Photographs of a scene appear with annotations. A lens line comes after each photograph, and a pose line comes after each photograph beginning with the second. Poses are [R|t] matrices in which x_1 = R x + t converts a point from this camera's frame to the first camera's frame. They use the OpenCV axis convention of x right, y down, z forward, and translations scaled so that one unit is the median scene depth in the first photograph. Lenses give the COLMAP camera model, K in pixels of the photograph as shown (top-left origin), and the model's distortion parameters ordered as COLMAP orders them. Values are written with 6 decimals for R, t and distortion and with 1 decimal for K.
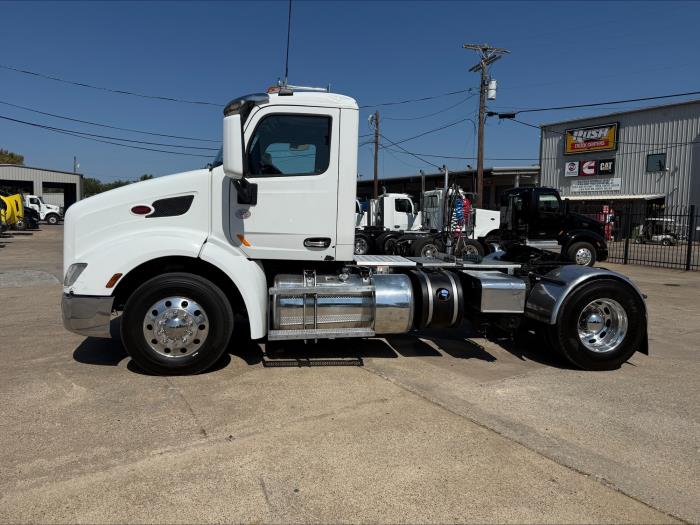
lens RADIAL K [[491.2, 0, 353.3], [0, 491.2, 265.0], [0, 0, 1]] dist [0.057735, -0.076800]
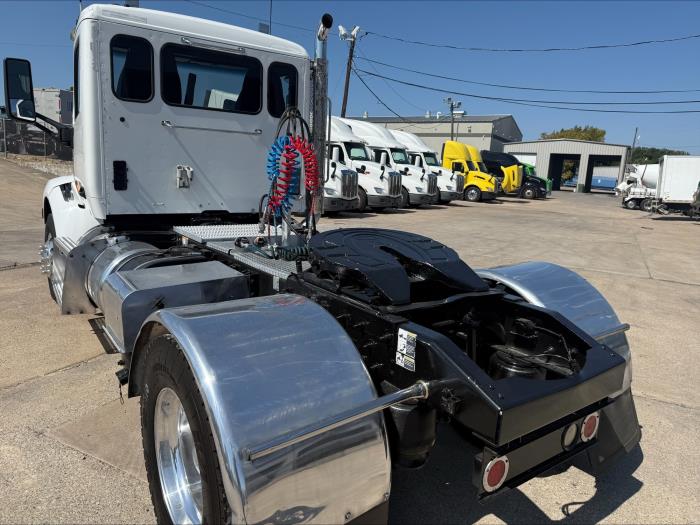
lens RADIAL K [[491.2, 0, 347.5], [0, 491.2, 266.0], [0, 0, 1]] dist [0.057735, -0.076800]
pose [[0.461460, 0.170947, -0.870536, 0.915098], [-0.125769, 0.983955, 0.126550, -0.087013], [0.878201, 0.051089, 0.475555, 1.002506]]
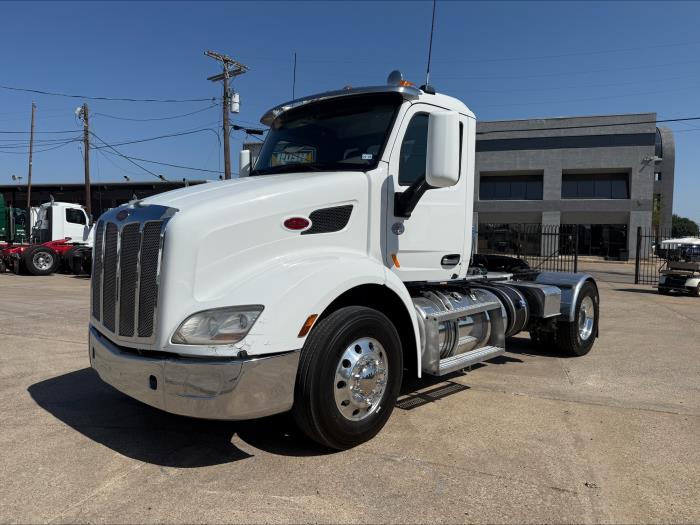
lens RADIAL K [[491.2, 0, 349.8], [0, 491.2, 271.1], [0, 0, 1]] dist [0.057735, -0.076800]
pose [[0.790171, -0.049406, 0.610892, -0.783240], [0.057986, 0.998301, 0.005734, -0.041676], [-0.610137, 0.030892, 0.791693, 0.392805]]
